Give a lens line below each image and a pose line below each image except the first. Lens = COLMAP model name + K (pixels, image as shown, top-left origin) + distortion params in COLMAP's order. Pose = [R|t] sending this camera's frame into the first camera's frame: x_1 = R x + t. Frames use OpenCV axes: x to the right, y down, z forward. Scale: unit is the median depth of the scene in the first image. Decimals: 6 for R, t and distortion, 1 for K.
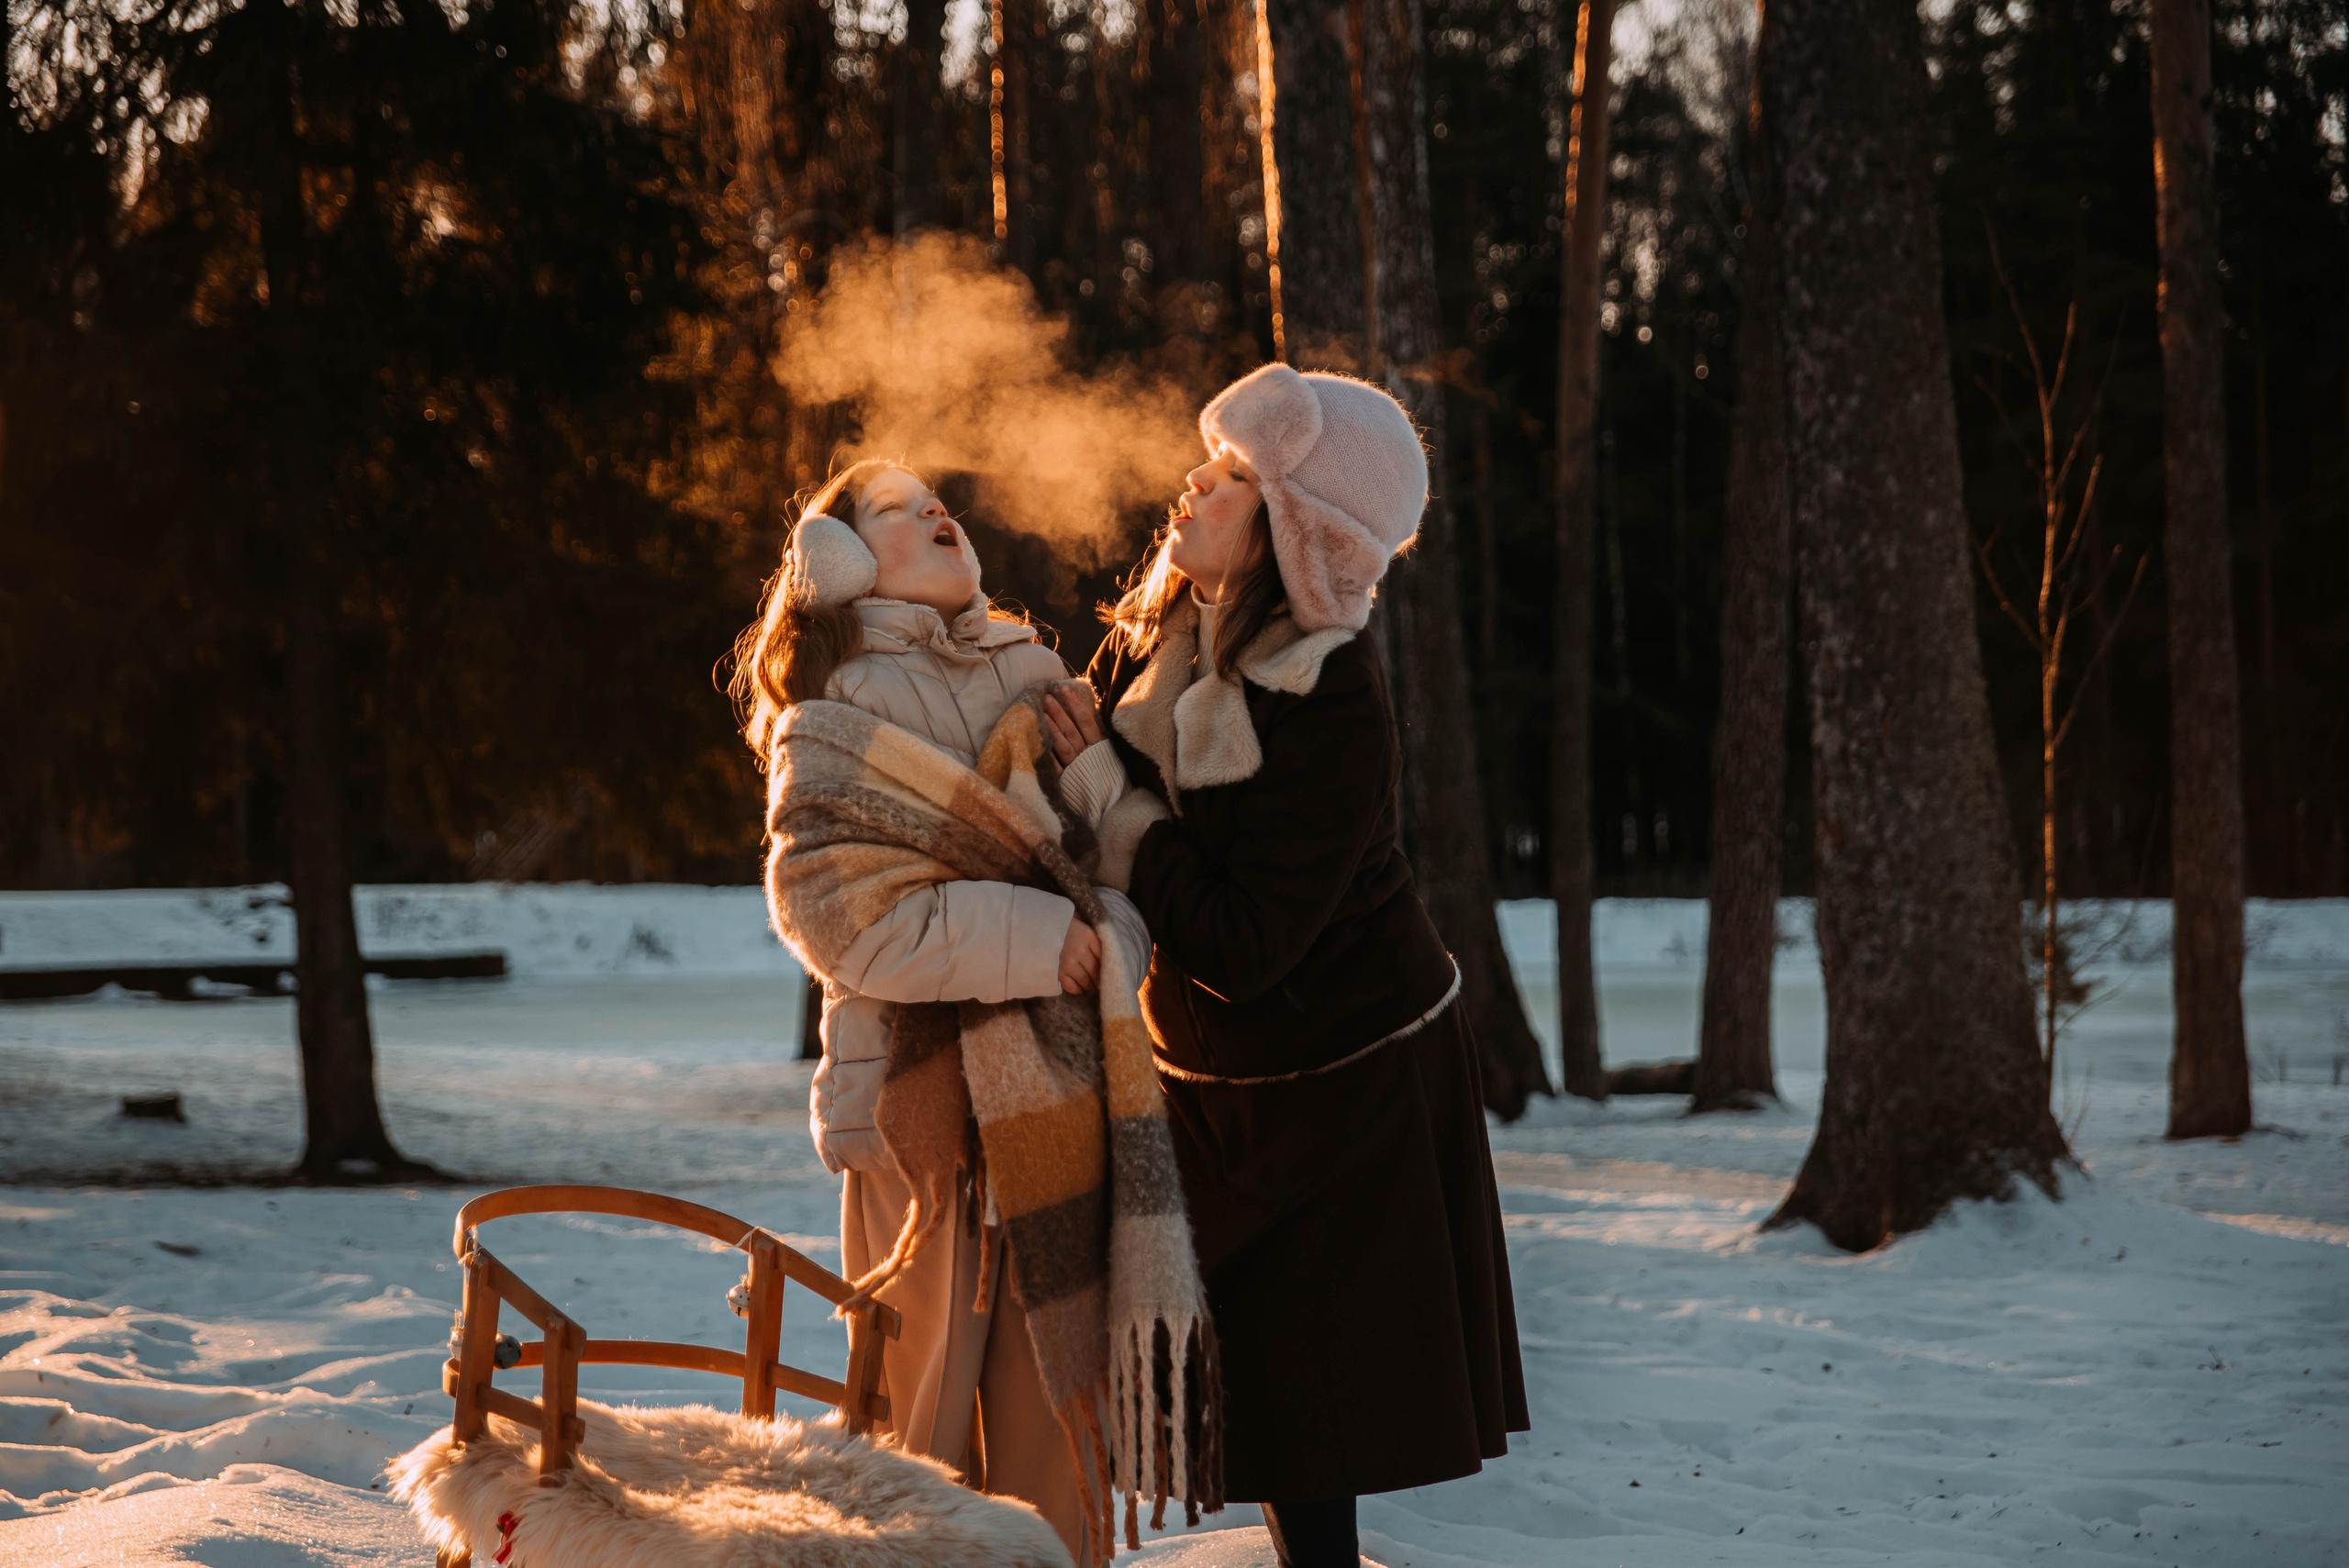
lens RADIAL K [[4168.2, 0, 1176.1], [0, 4168.2, 768.5], [0, 0, 1]] dist [-0.005370, 0.000000]
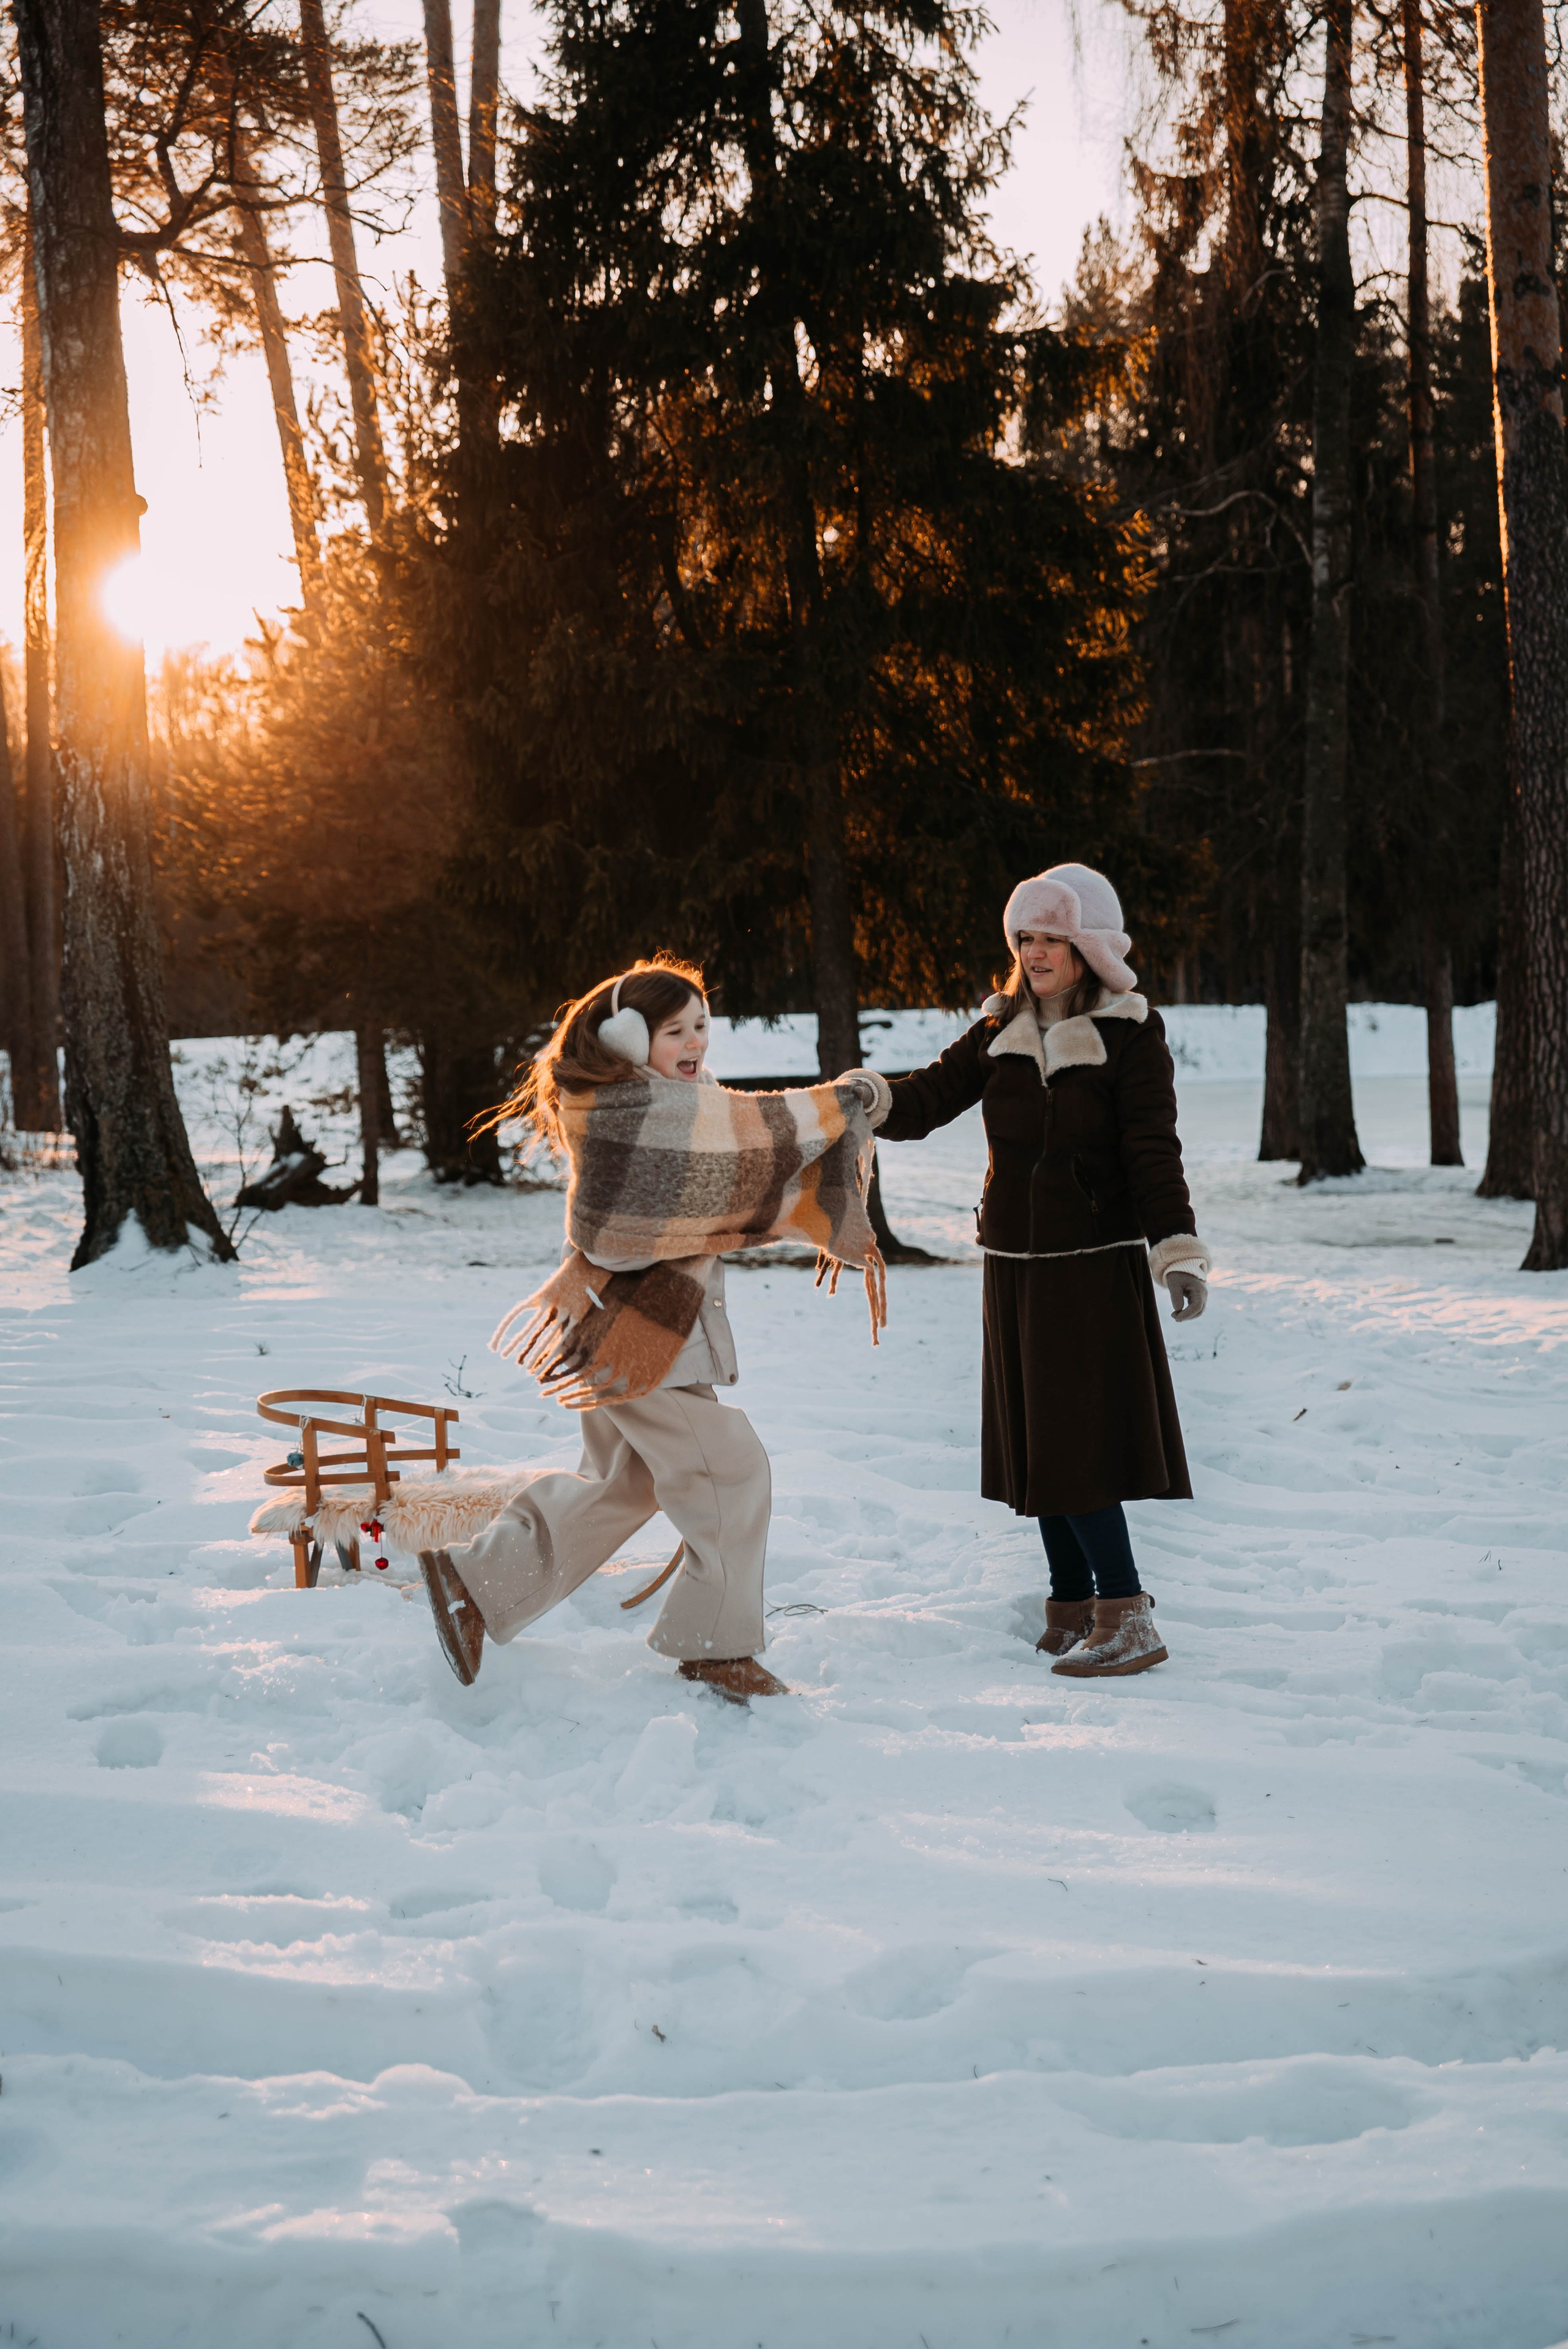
lens RADIAL K [[3660.0, 0, 790.1], [0, 3660.0, 1181.1], [0, 0, 1]] dist [-0.009148, 0.000000]
pose [[0.971107, -0.000319, -0.238644, 0.066651], [0.019280, 0.996835, 0.077121, -0.020955], [0.237864, -0.079493, 0.968040, -0.170647]]
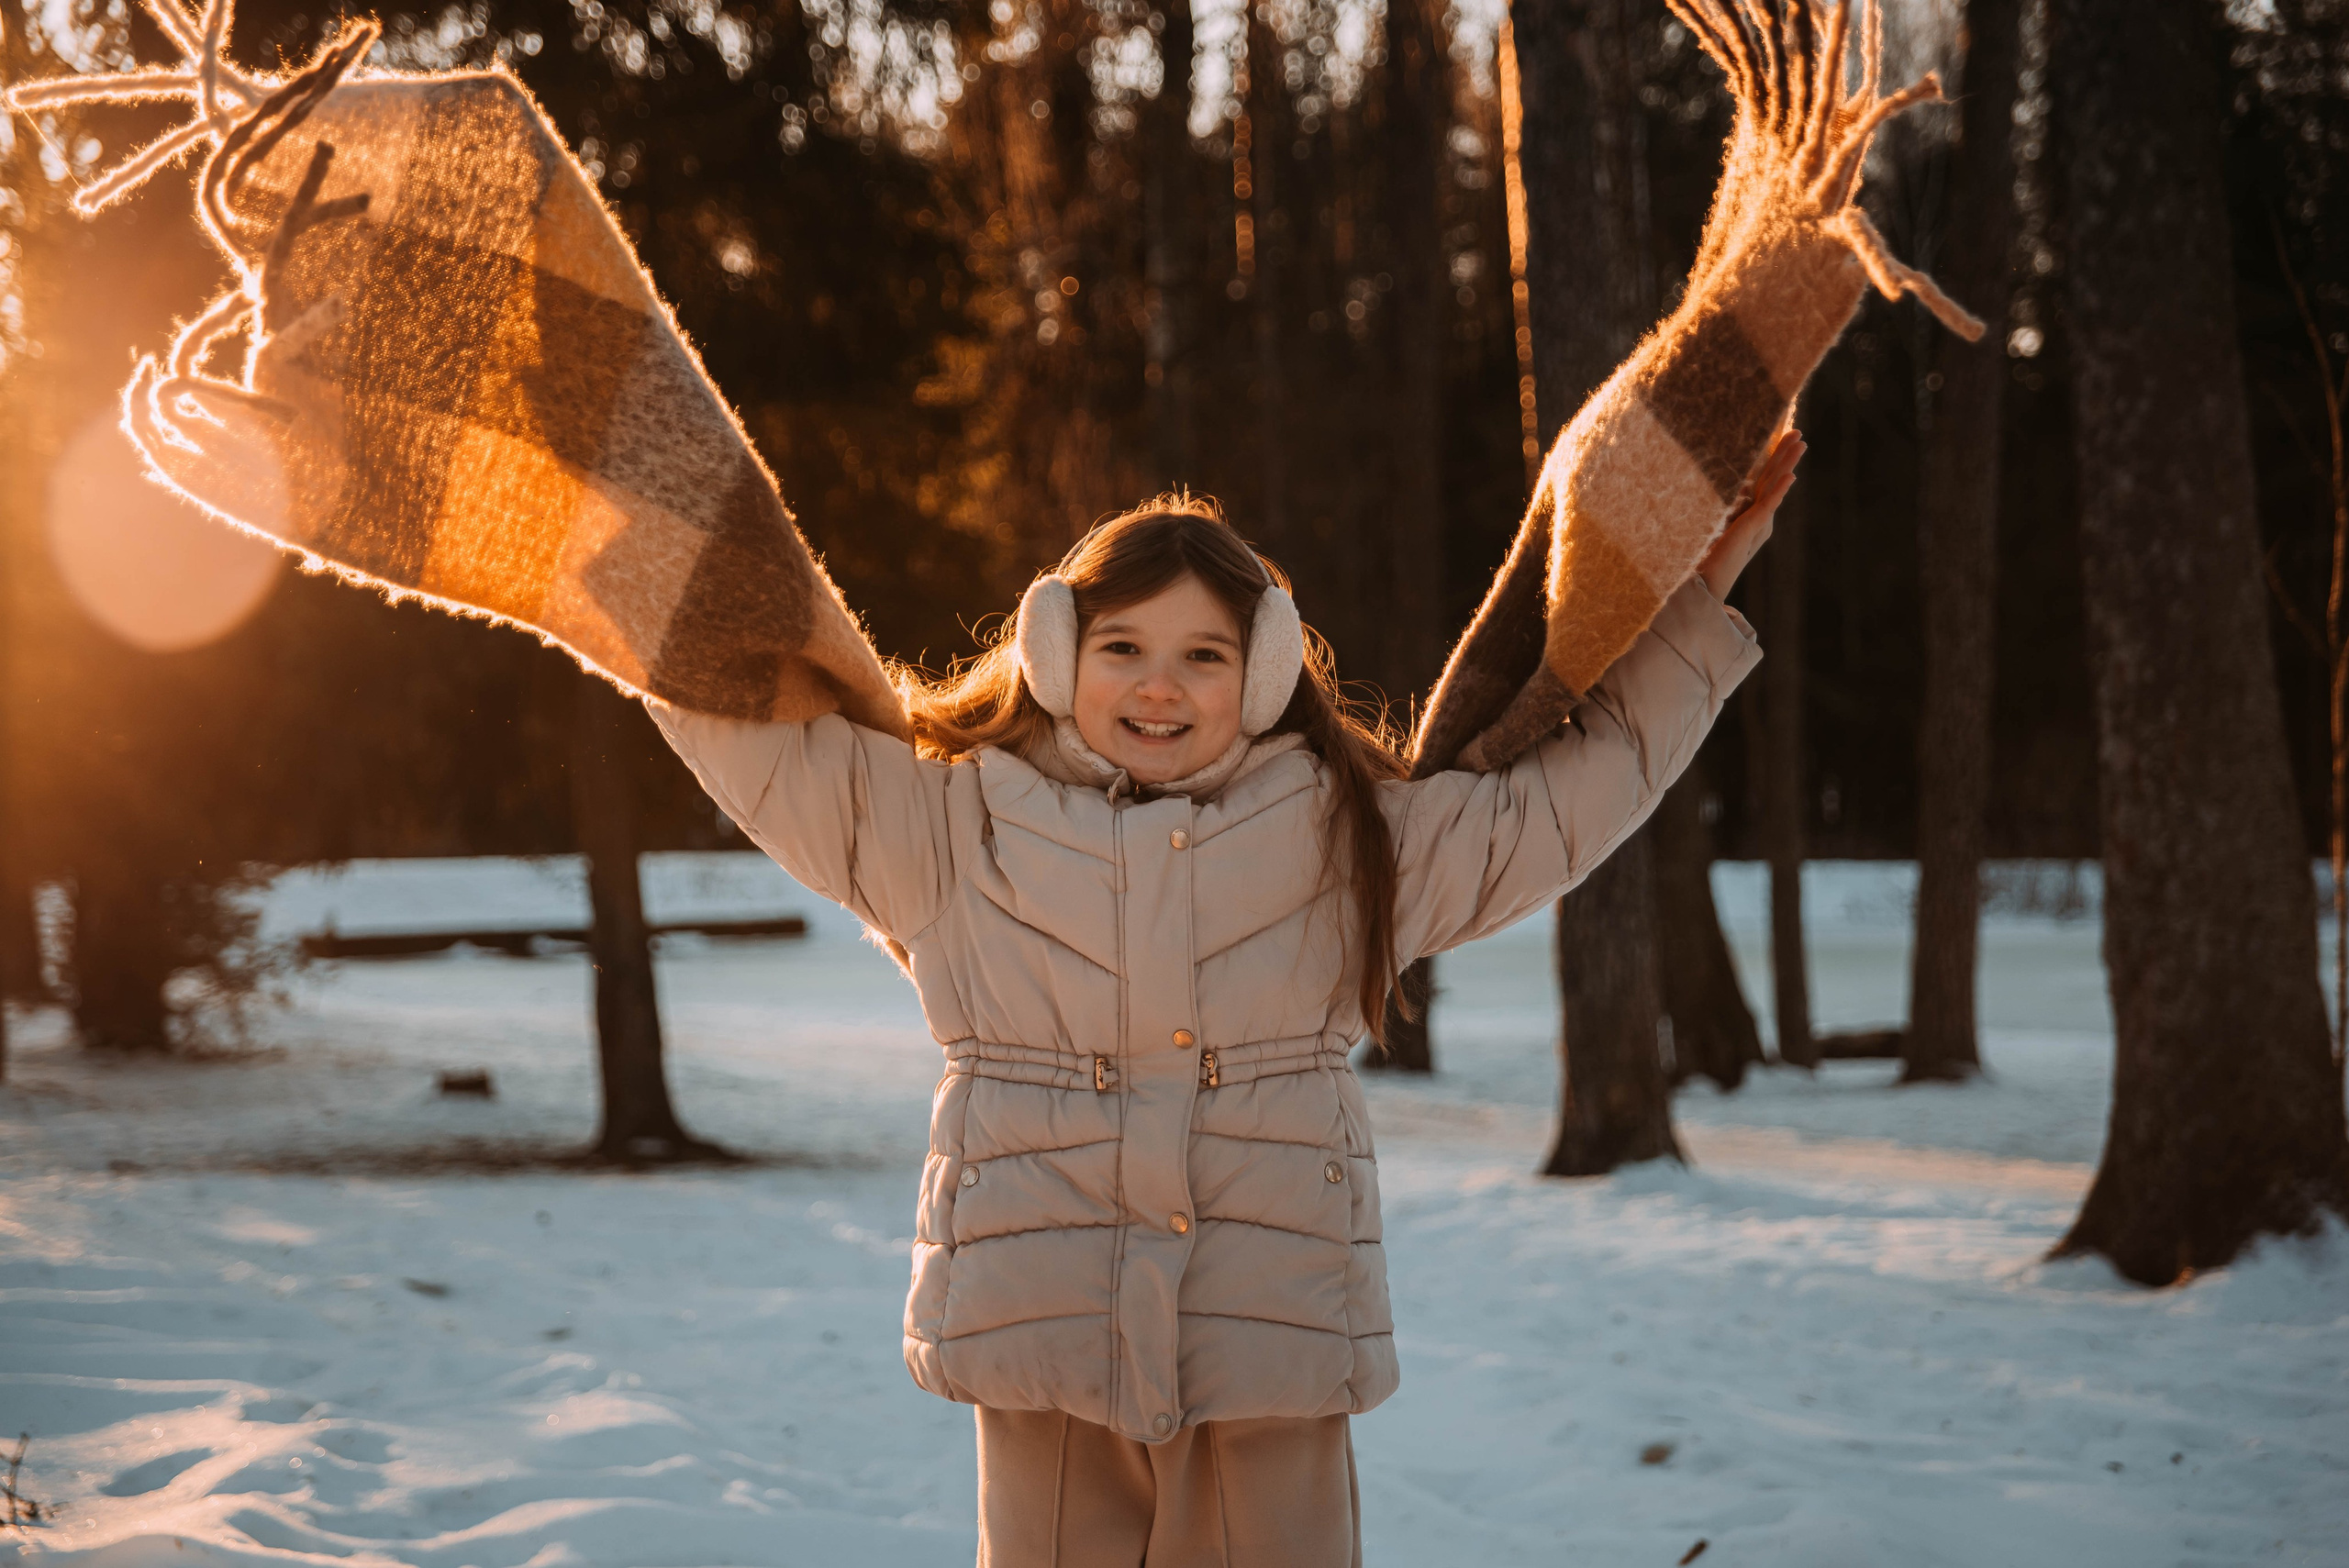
lens RADIAL K [[3659.9, 0, 1178.3], [0, 3659.9, 763.0], [0, 0, 1]] dist [-0.009148, 0.000000]
pose [[0.998199, -0.003949, -0.059853, -0.005771], [0.004248, 0.999979, 0.004871, -0.005661], [0.059832, -0.005116, 0.998195, 0.077035]]
